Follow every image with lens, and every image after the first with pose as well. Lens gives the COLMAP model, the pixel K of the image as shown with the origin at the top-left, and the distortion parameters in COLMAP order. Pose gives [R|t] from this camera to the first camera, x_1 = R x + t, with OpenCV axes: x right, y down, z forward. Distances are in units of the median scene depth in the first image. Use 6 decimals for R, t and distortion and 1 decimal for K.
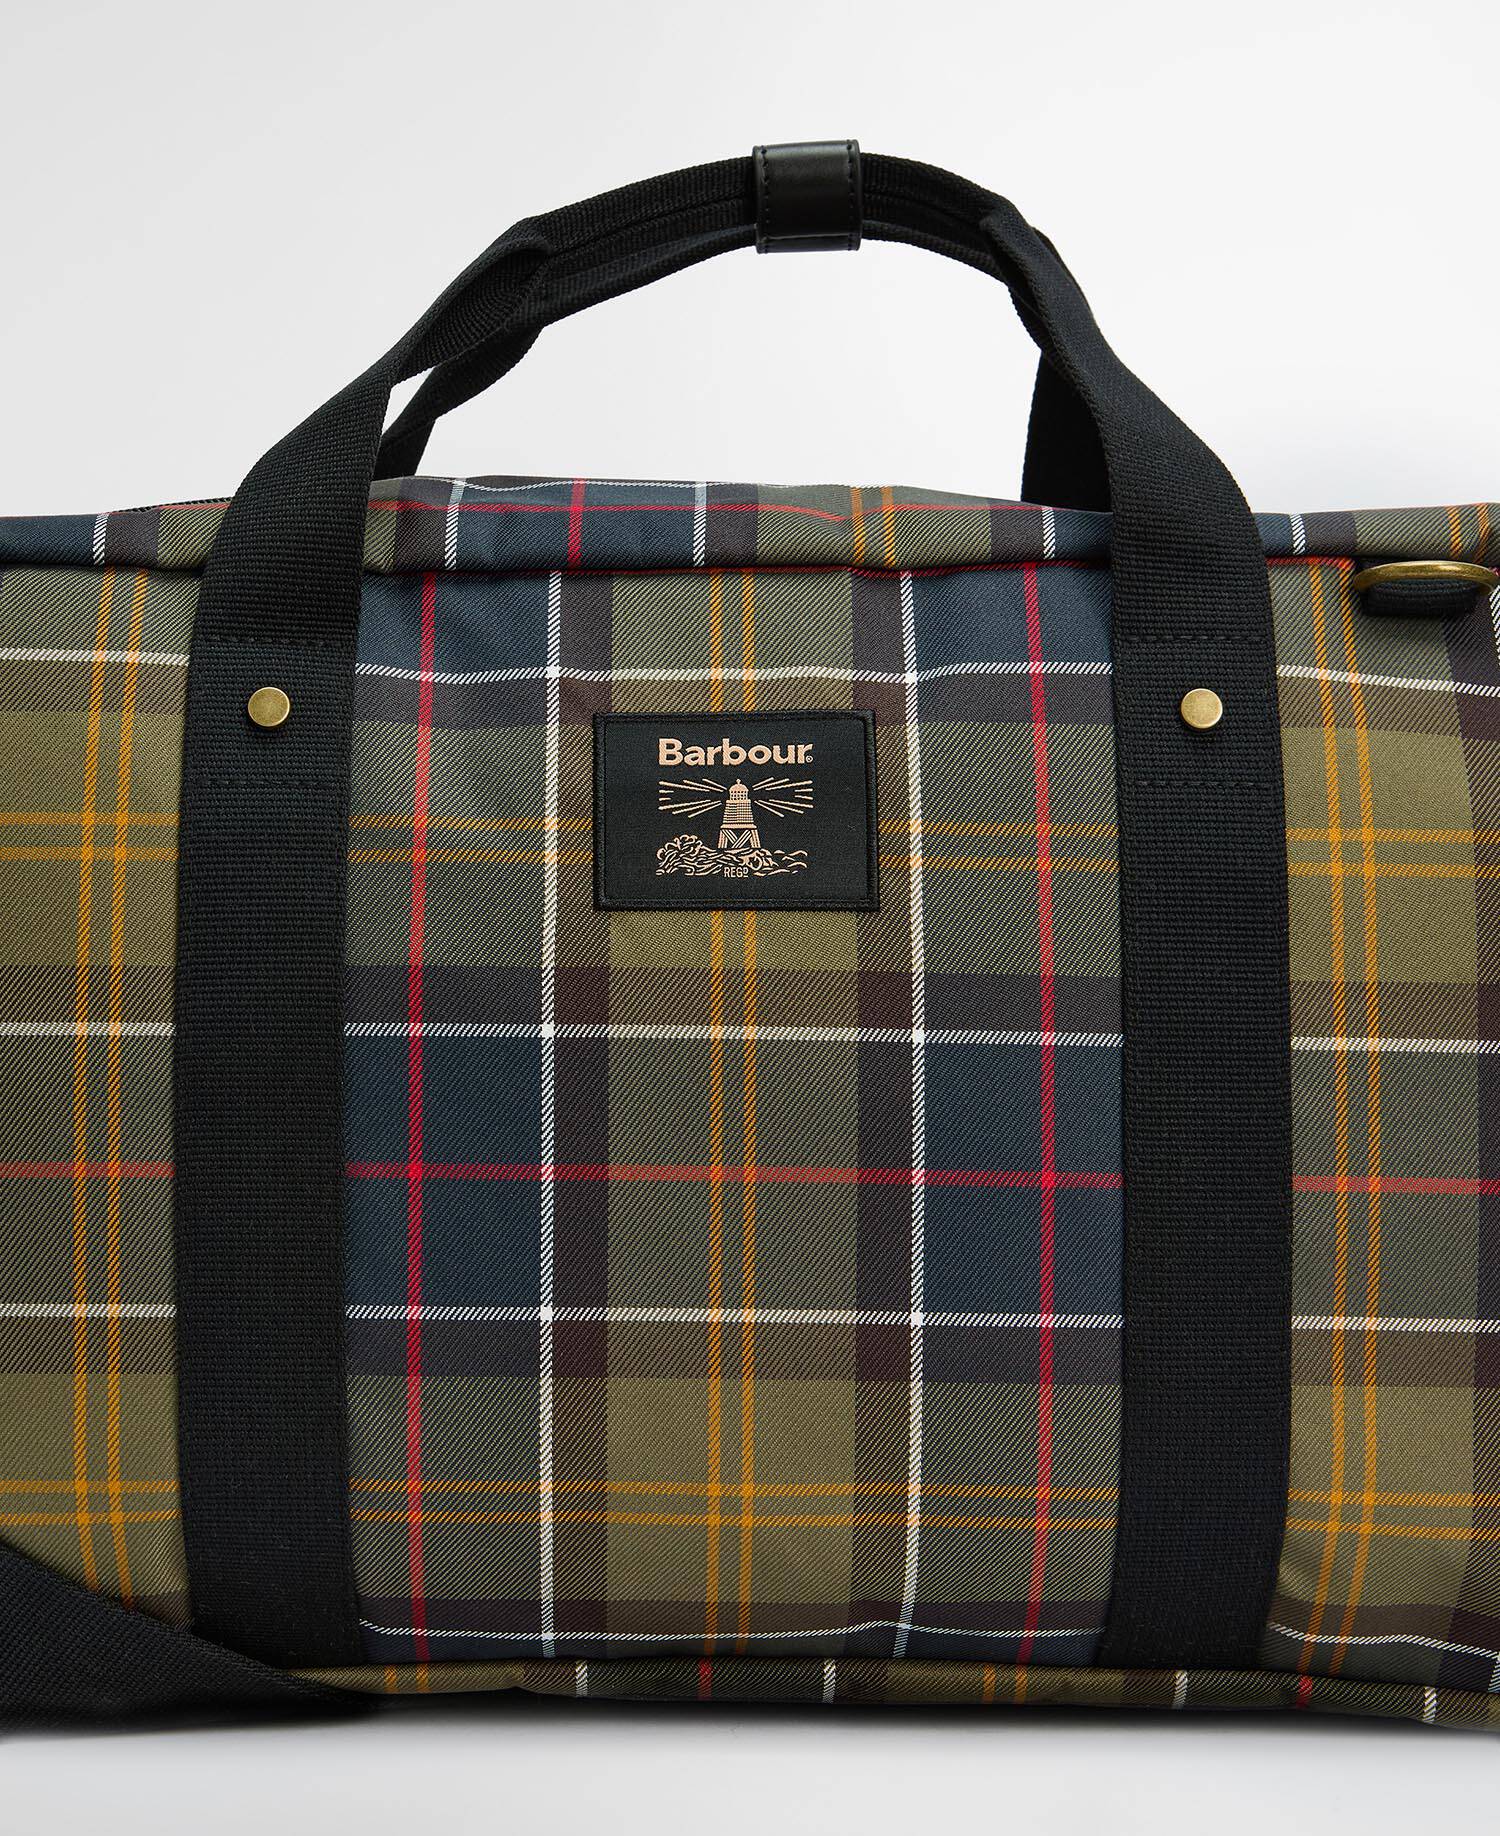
lens RADIAL K [[9630.8, 0, 742.7], [0, 9630.8, 916.5], [0, 0, 1]] dist [0.371020, 0.000000]
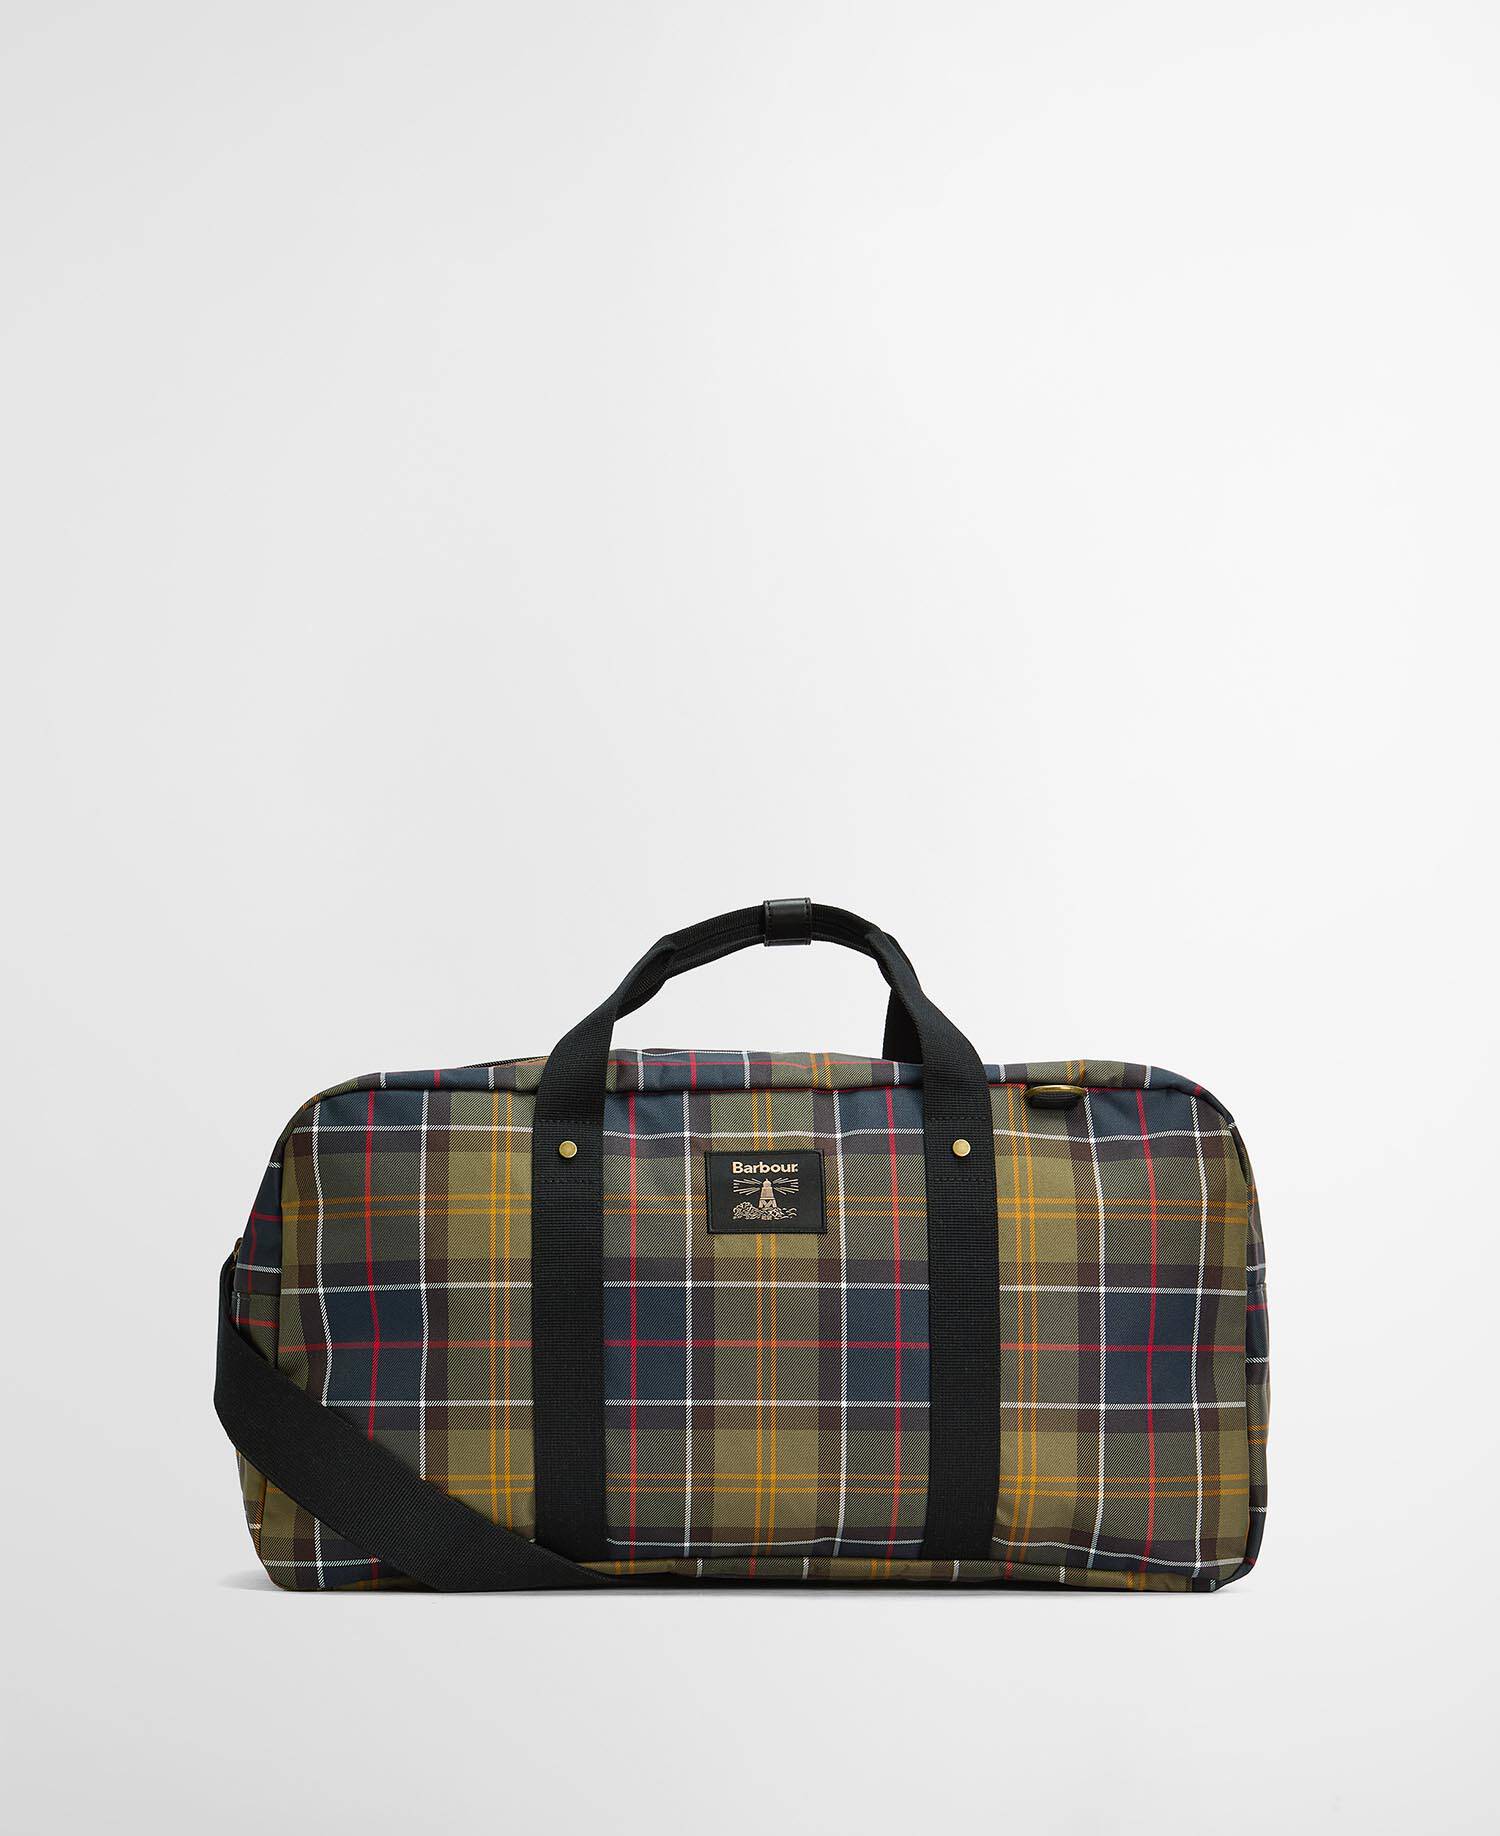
lens RADIAL K [[9630.8, 0, 747.4], [0, 9630.8, 912.6], [0, 0, 1]] dist [0.371020, 0.000000]
pose [[0.999826, -0.005130, 0.017940, -0.047520], [0.005992, 0.998813, -0.048334, 0.035024], [-0.017671, 0.048433, 0.998670, -1.376348]]
